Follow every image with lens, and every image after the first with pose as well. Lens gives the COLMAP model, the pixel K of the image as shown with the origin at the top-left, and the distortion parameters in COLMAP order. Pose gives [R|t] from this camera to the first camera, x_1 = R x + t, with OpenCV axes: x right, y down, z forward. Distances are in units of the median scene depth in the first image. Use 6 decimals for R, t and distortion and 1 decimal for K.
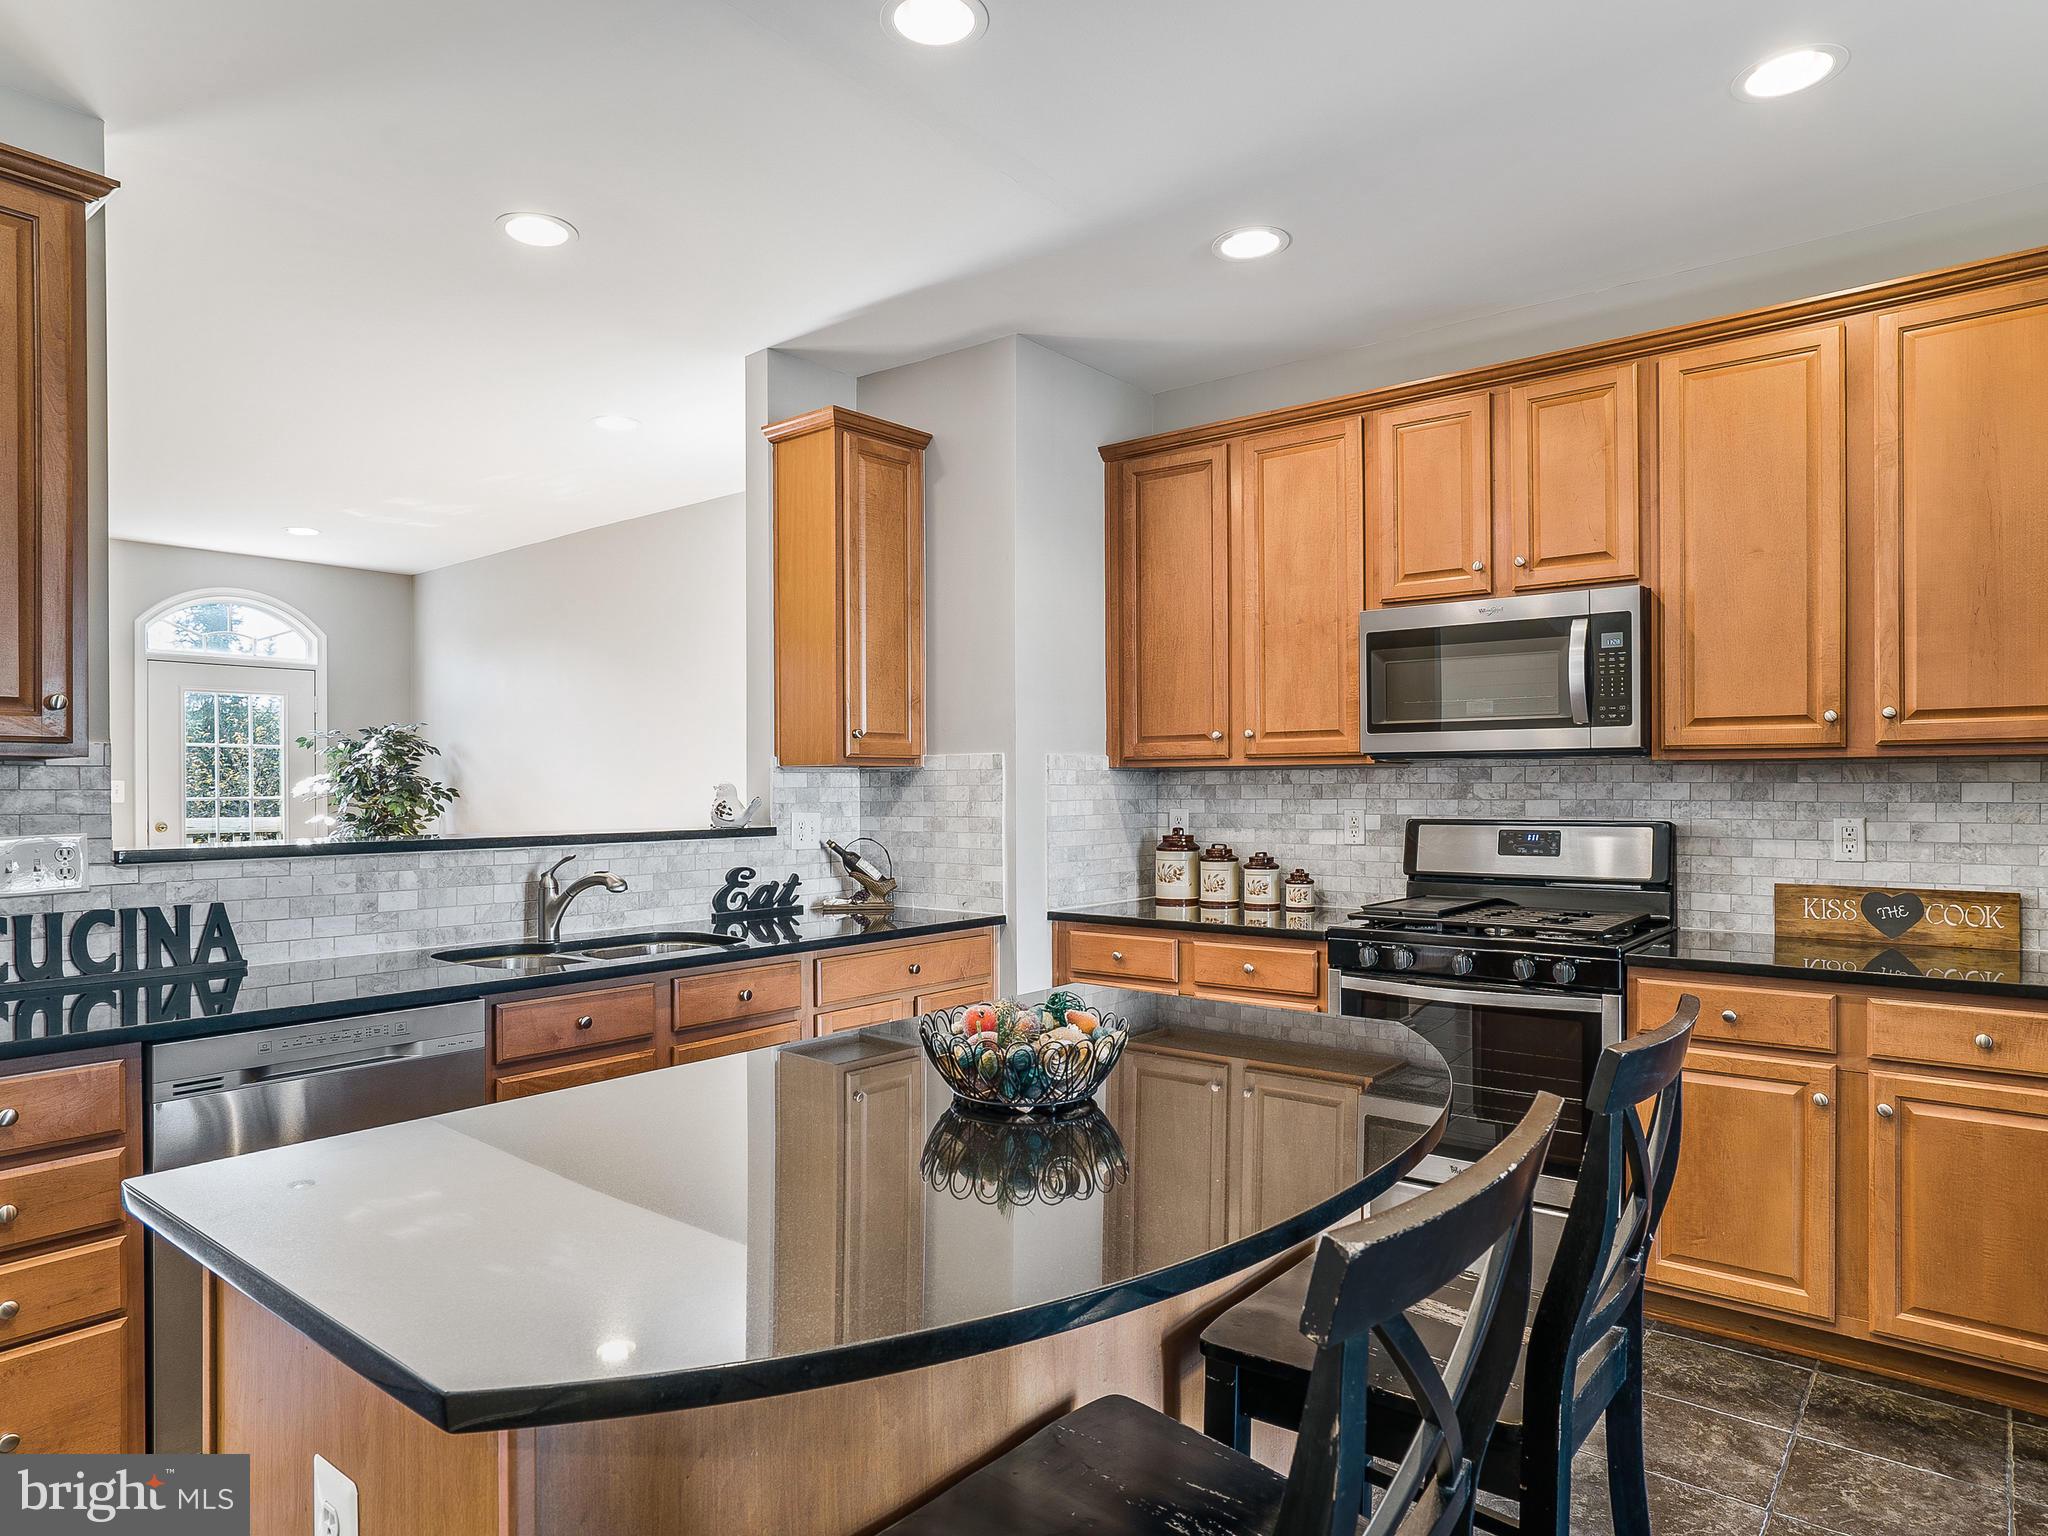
lens RADIAL K [[1265.8, 0, 1034.8], [0, 1265.8, 776.5], [0, 0, 1]] dist [-0.032721, 0.016344]
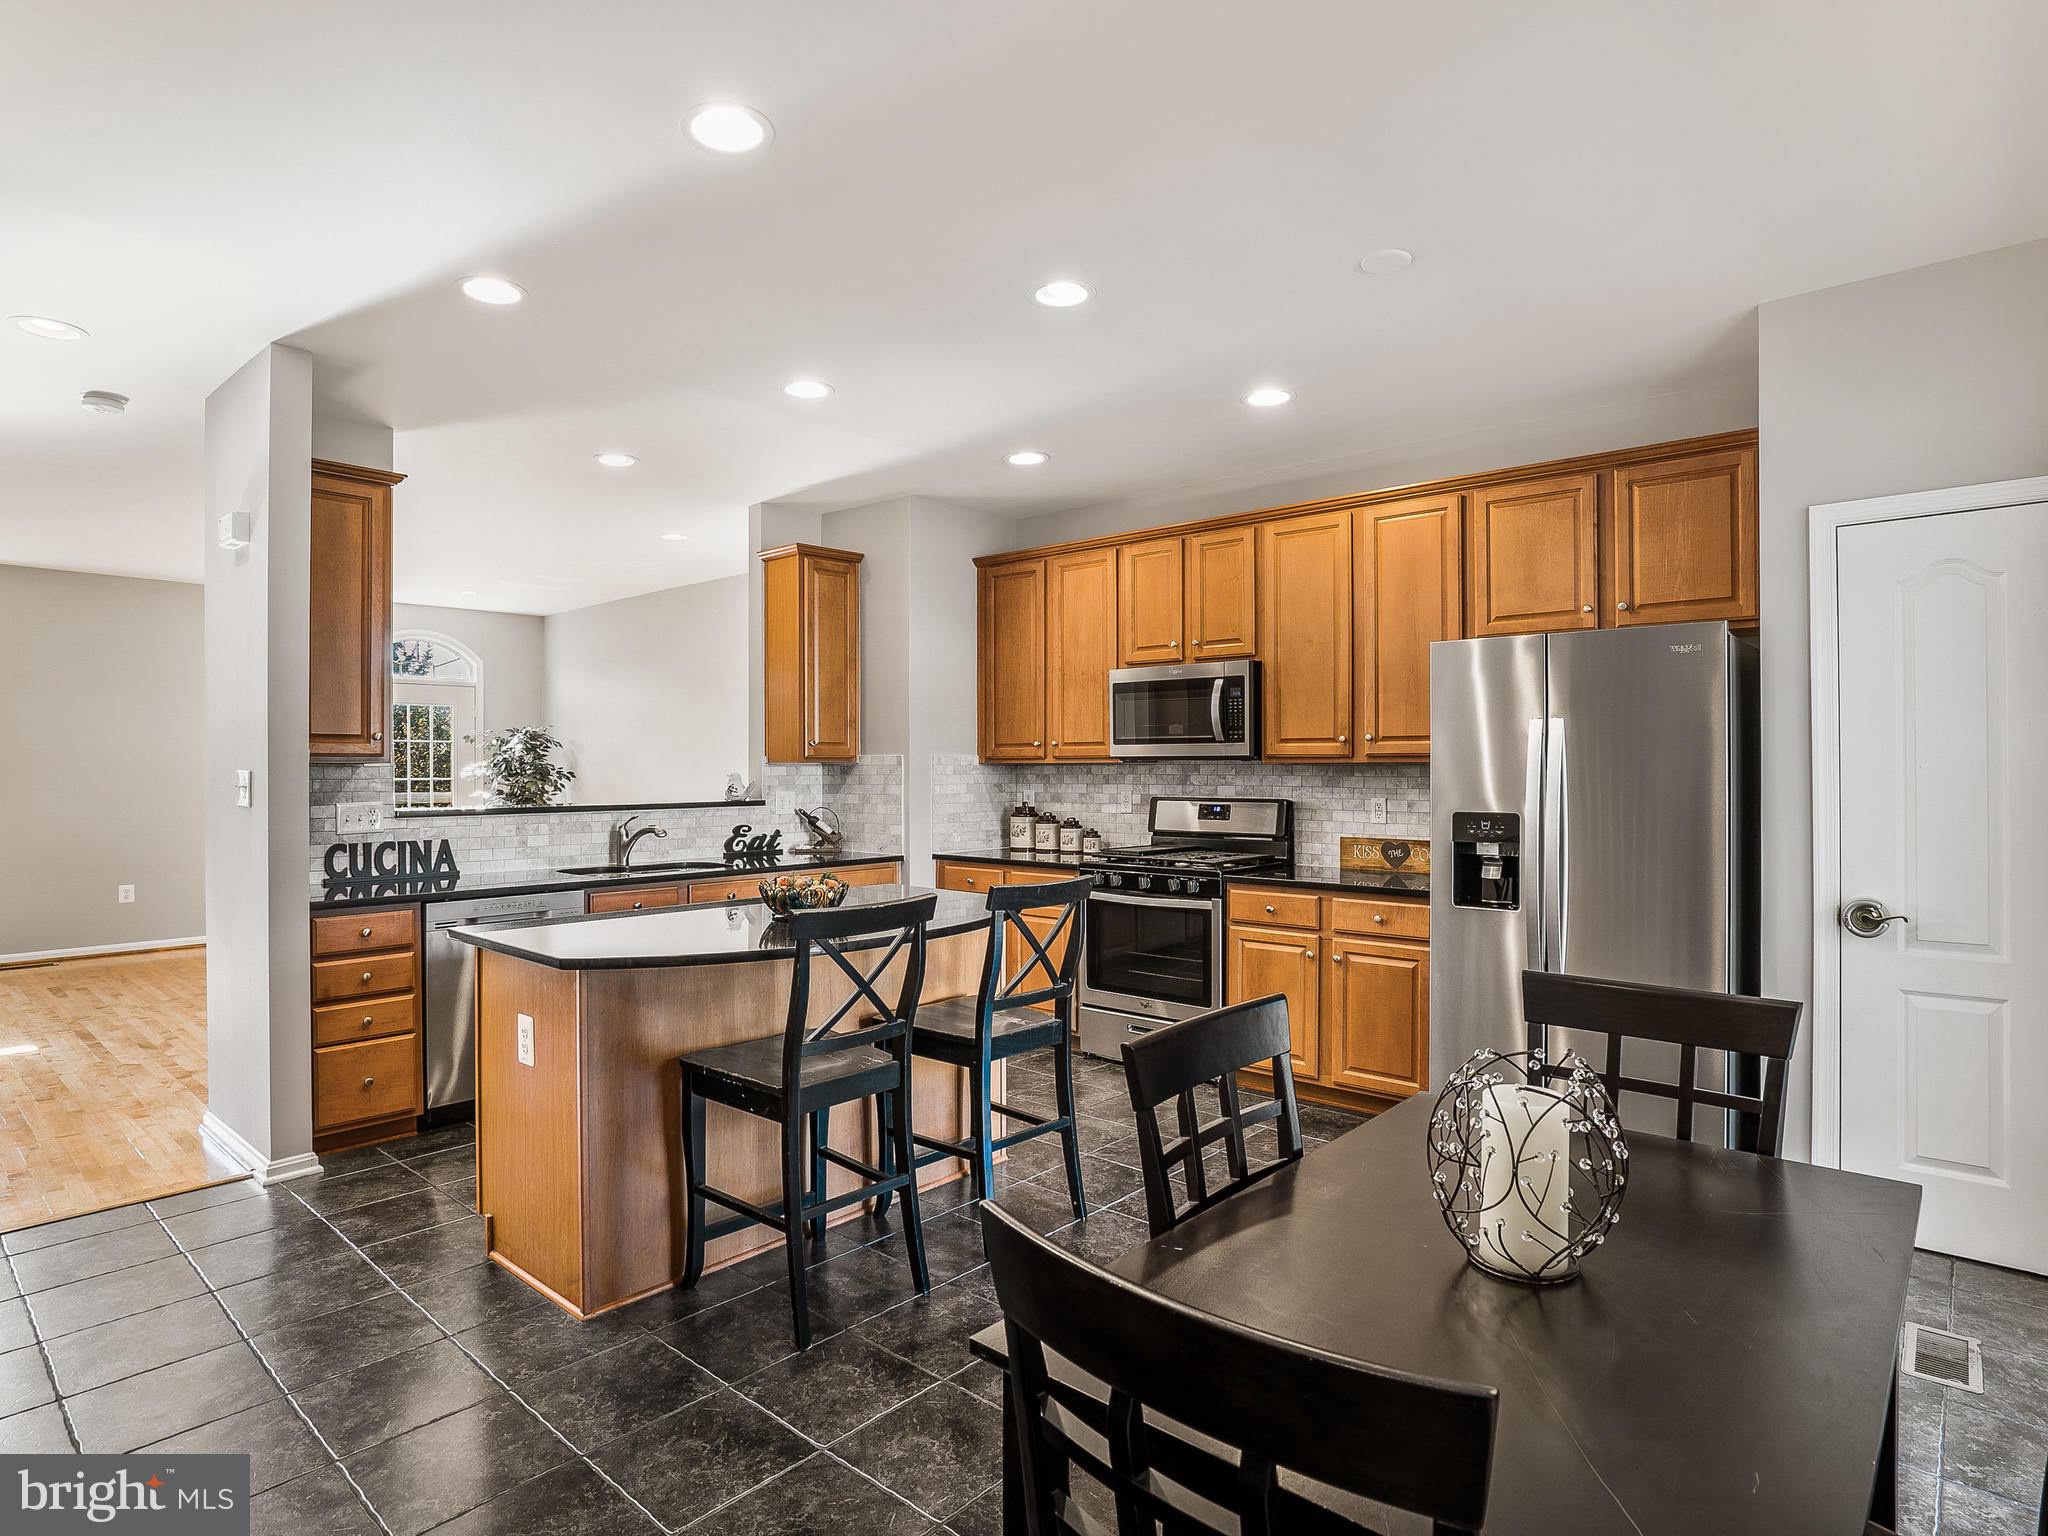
lens RADIAL K [[1081.2, 0, 1007.9], [0, 1081.2, 756.1], [0, 0, 1]] dist [-0.058121, 0.015807]
pose [[0.998851, 0.002295, -0.047864, 0.216828], [-0.002429, 0.999993, -0.002736, -0.017128], [0.047858, 0.002849, 0.998850, -0.454862]]
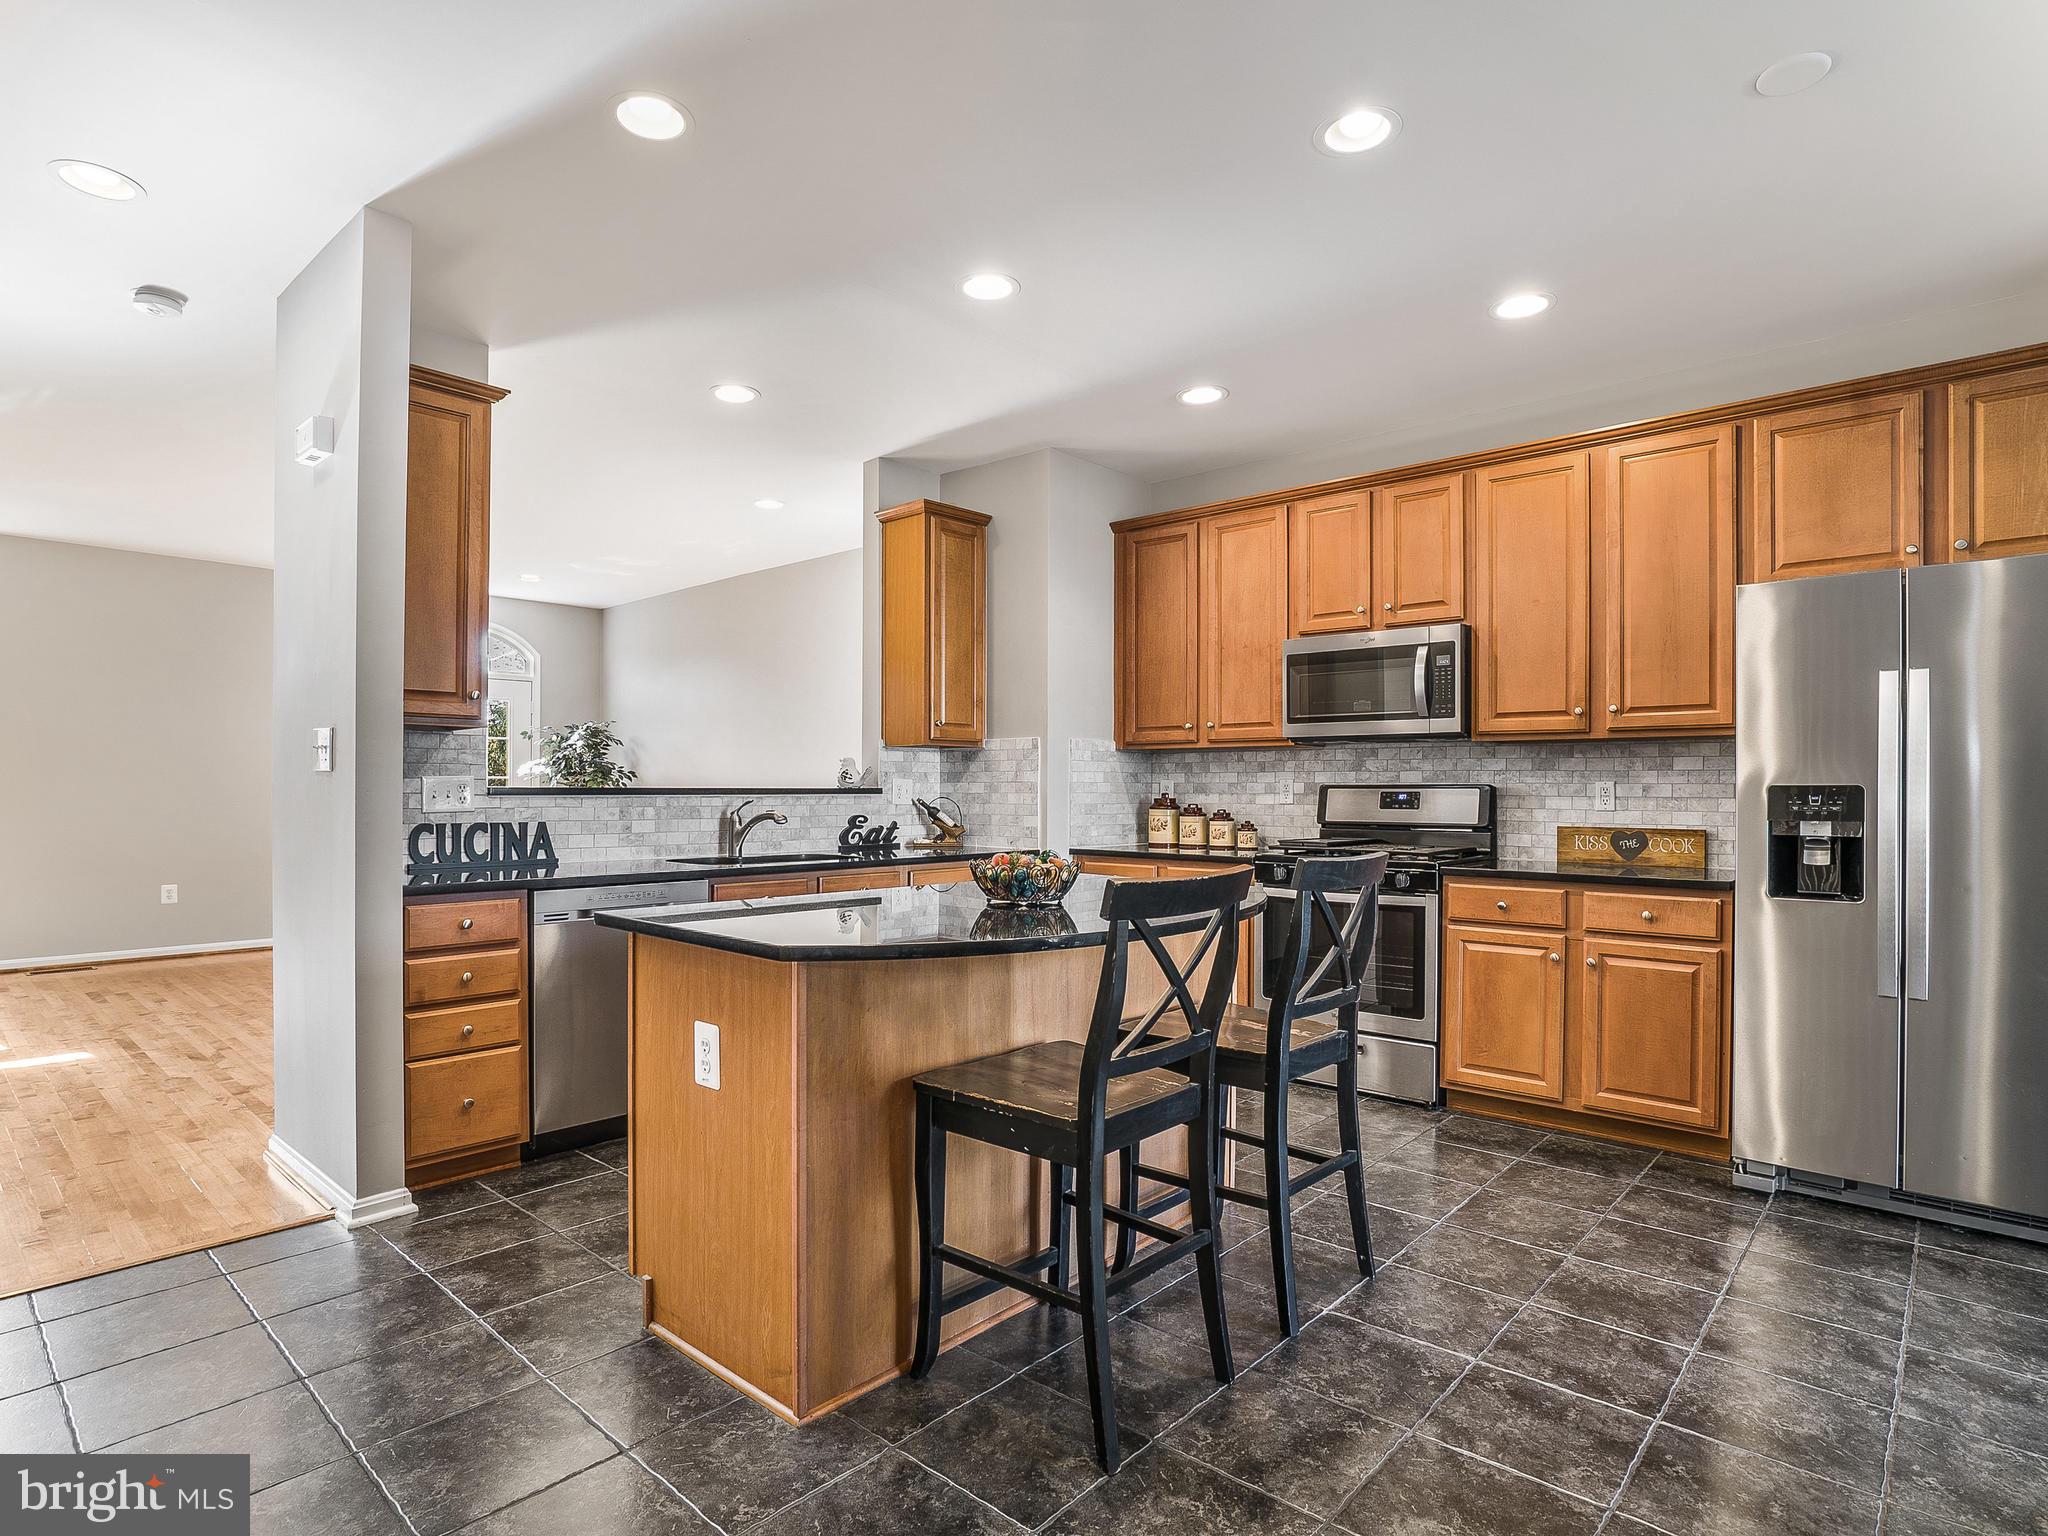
lens RADIAL K [[1081.2, 0, 1027.2], [0, 1081.2, 774.3], [0, 0, 1]] dist [-0.058121, 0.015807]
pose [[0.998291, 0.007750, -0.057914, 0.041543], [-0.007787, 0.999970, -0.000409, 0.029942], [0.057909, 0.000859, 0.998321, -0.285859]]
